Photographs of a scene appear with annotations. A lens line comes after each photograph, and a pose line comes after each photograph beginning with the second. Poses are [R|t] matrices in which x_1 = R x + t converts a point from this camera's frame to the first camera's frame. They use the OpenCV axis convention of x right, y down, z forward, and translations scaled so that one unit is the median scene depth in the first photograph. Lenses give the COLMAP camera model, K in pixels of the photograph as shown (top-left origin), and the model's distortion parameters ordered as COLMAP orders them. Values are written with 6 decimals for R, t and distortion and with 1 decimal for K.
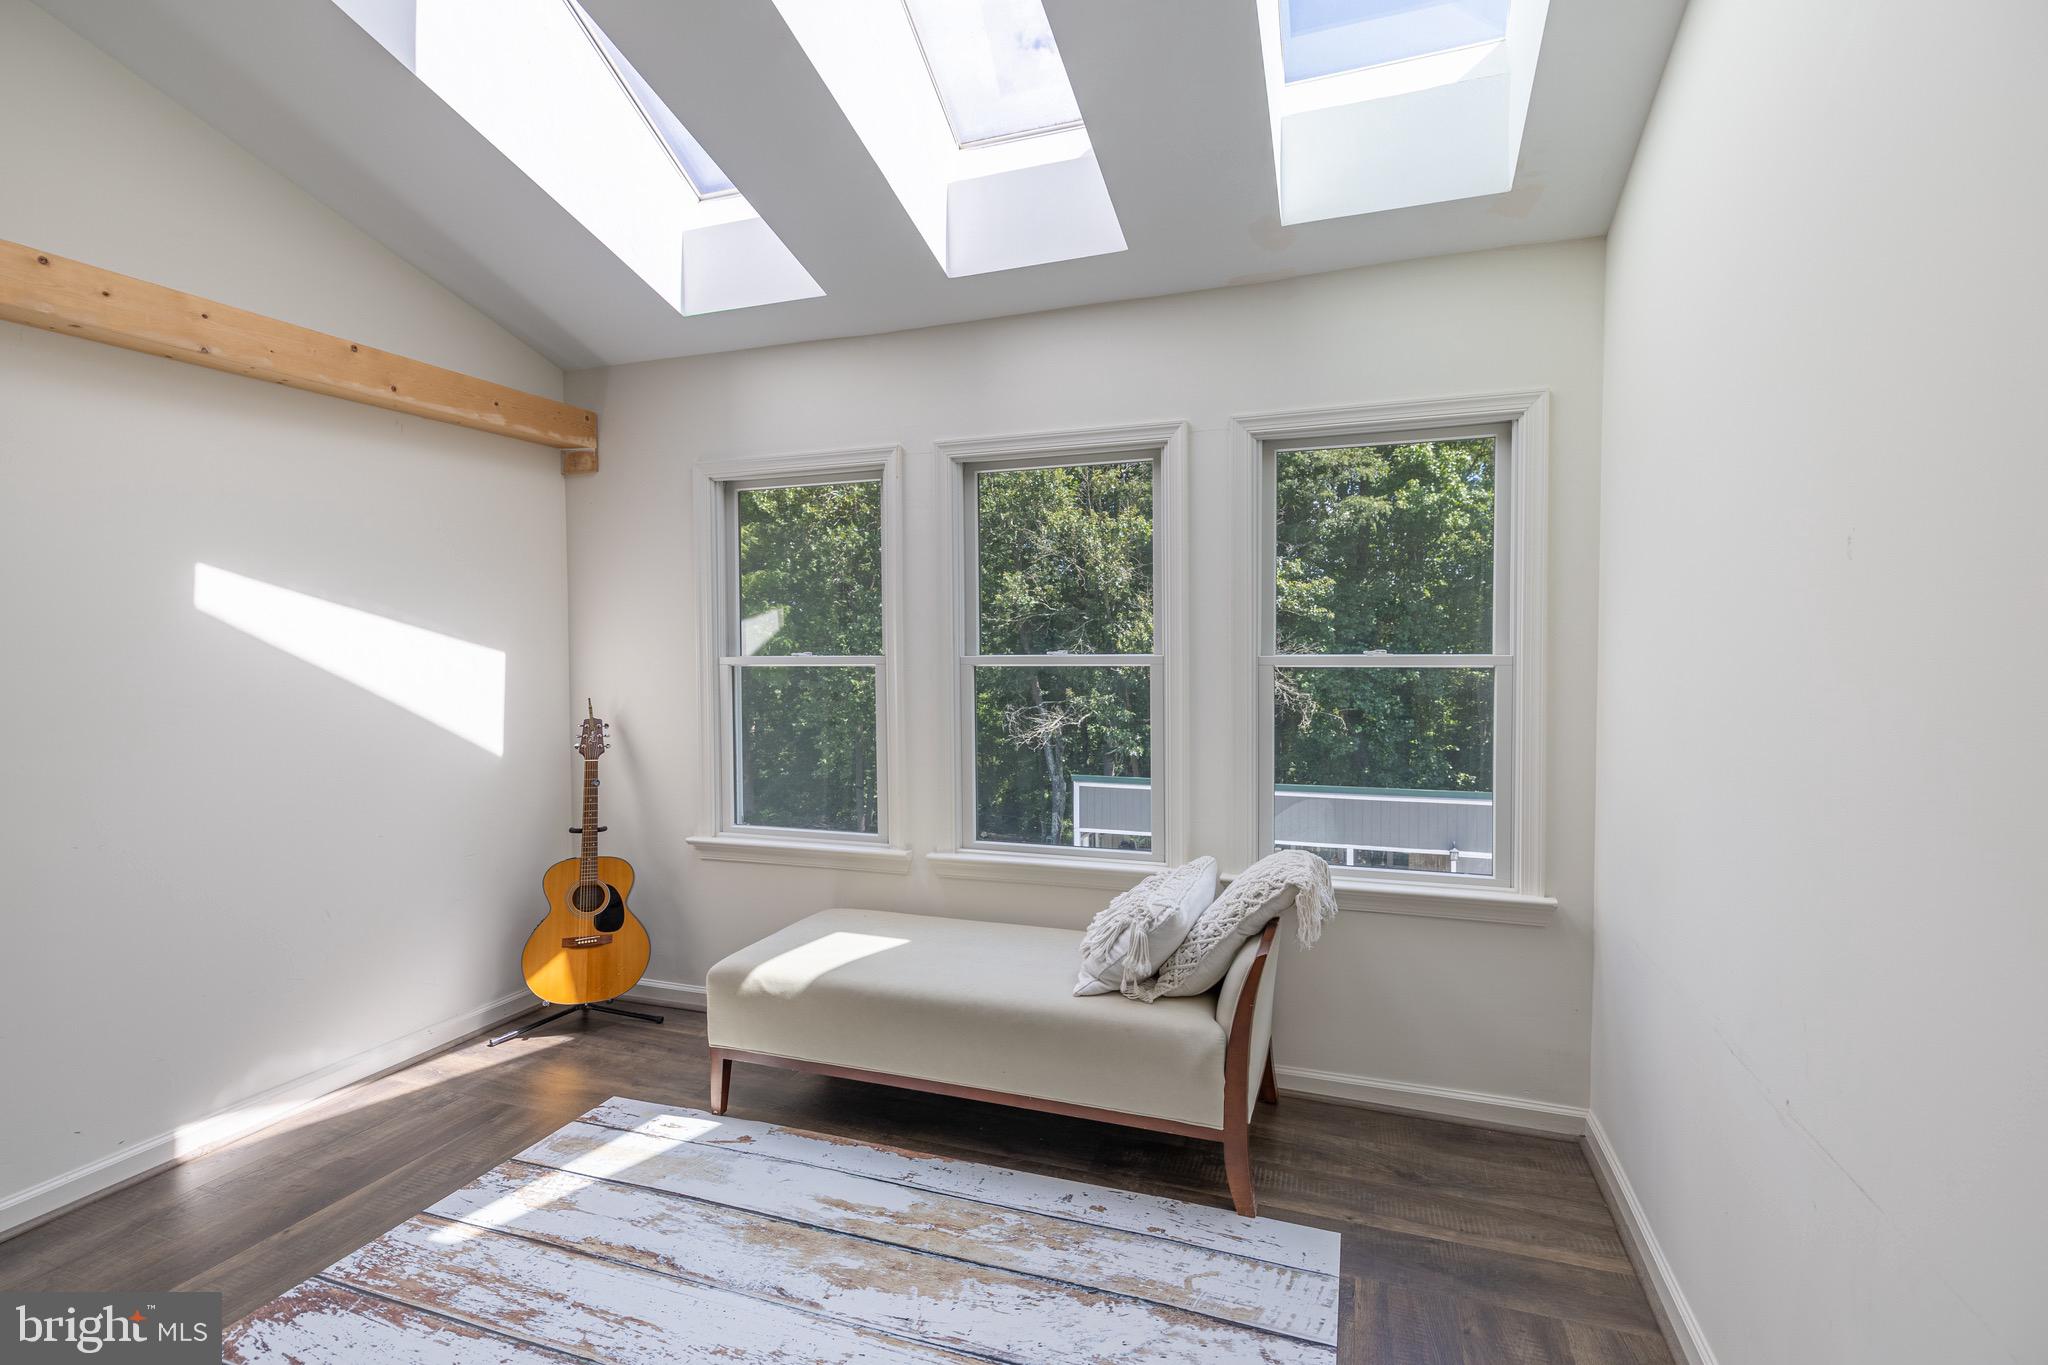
lens RADIAL K [[816.7, 0, 1016.0], [0, 816.7, 668.0], [0, 0, 1]] dist [0.004198, 0.000171]
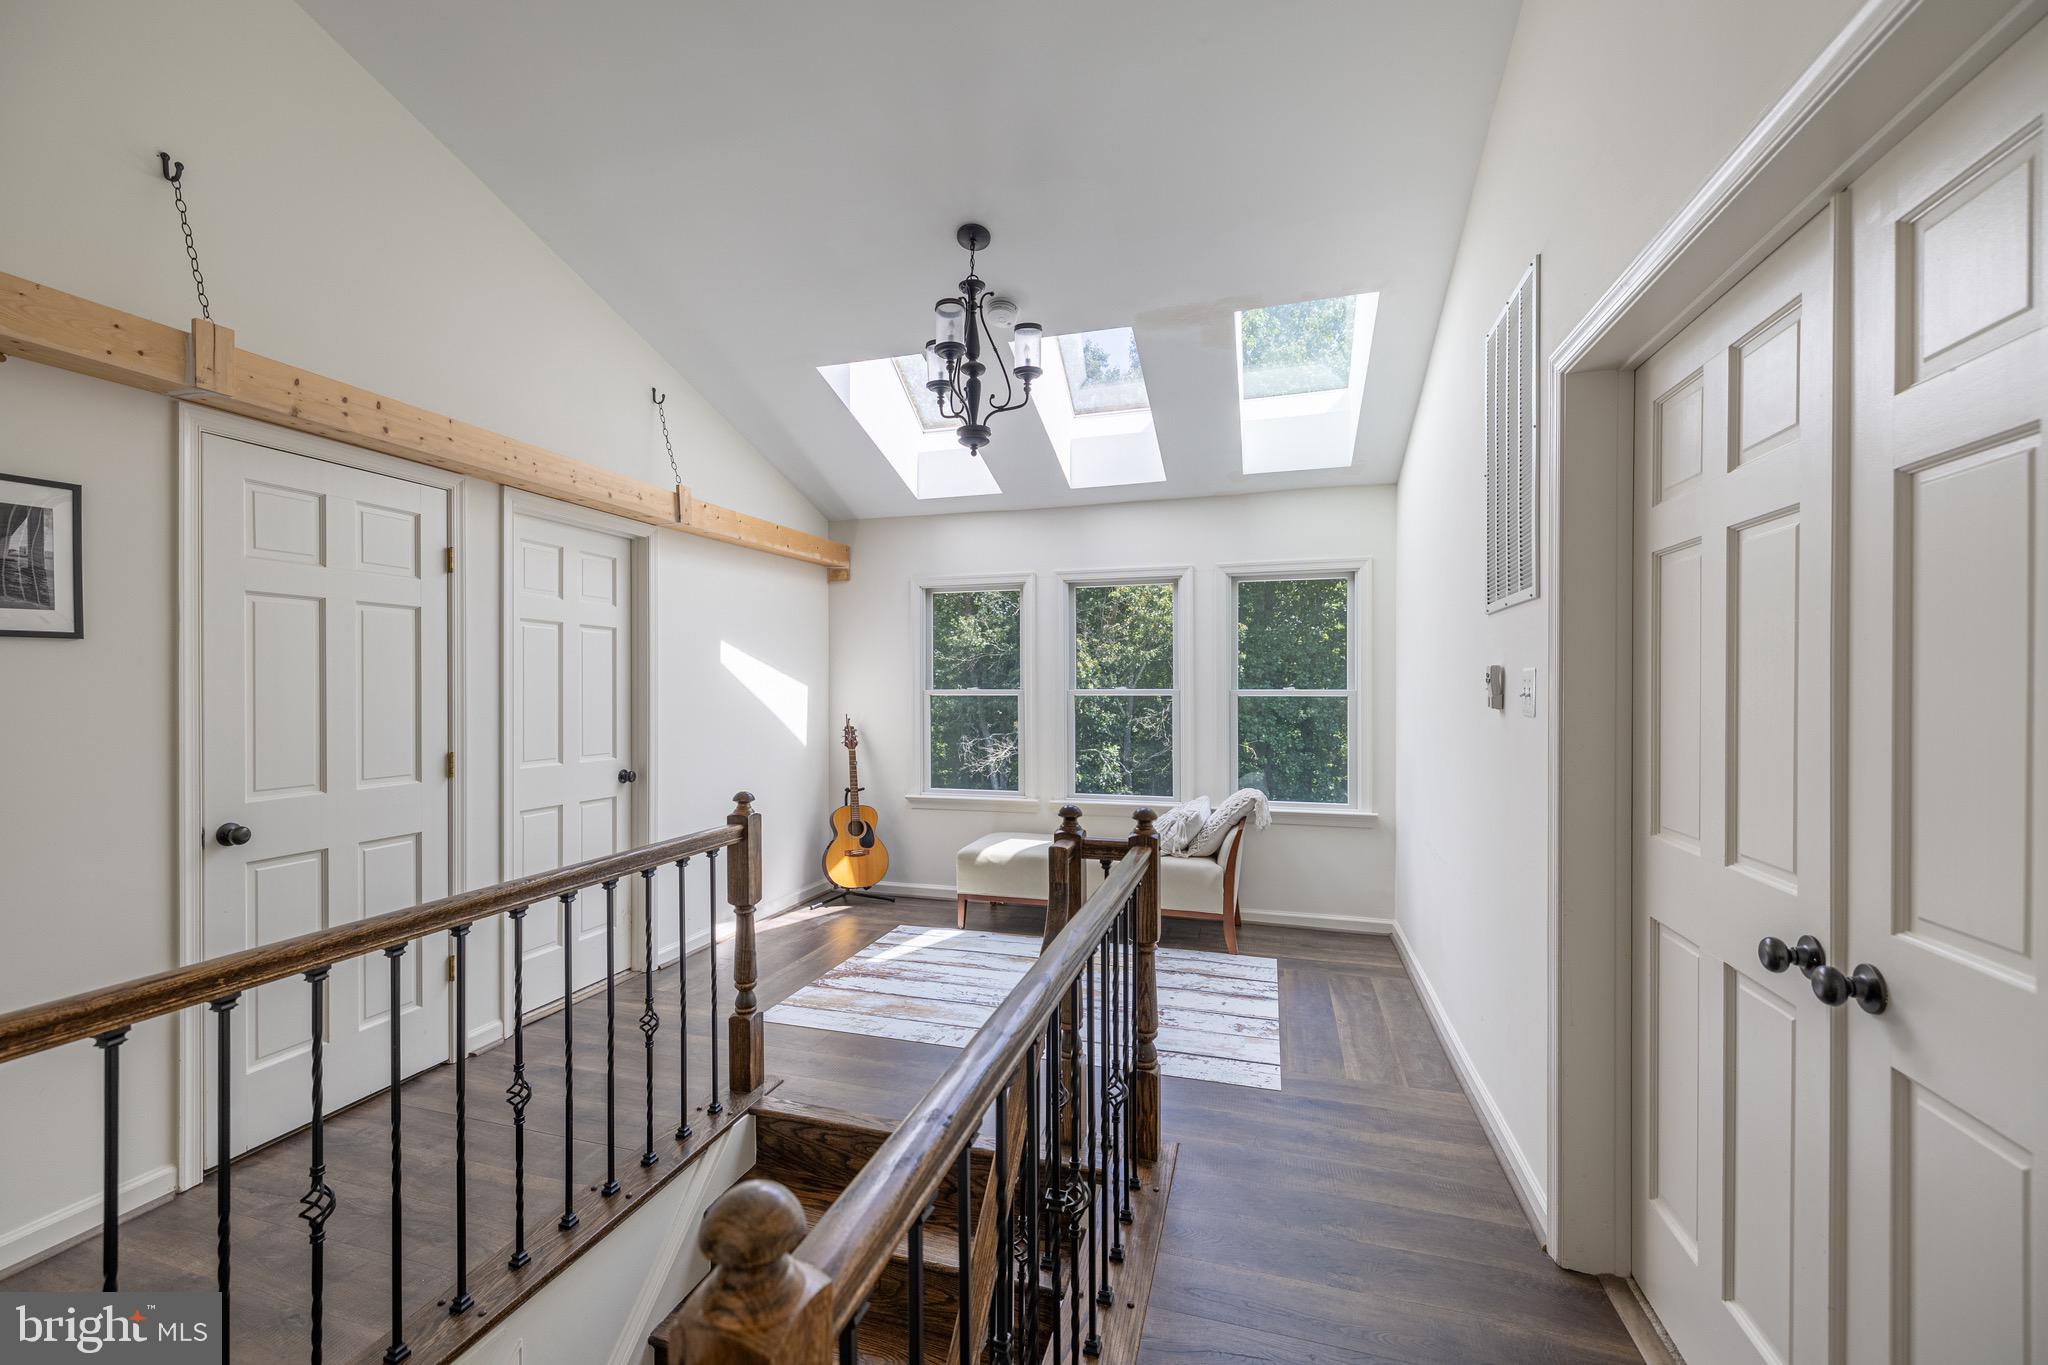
lens RADIAL K [[816.7, 0, 1026.5], [0, 816.7, 689.7], [0, 0, 1]] dist [0.004198, 0.000171]
pose [[0.993544, 0.002562, 0.113418, -0.377756], [-0.000459, 0.999828, -0.018562, 0.019659], [-0.113446, 0.018390, 0.993374, -0.806782]]
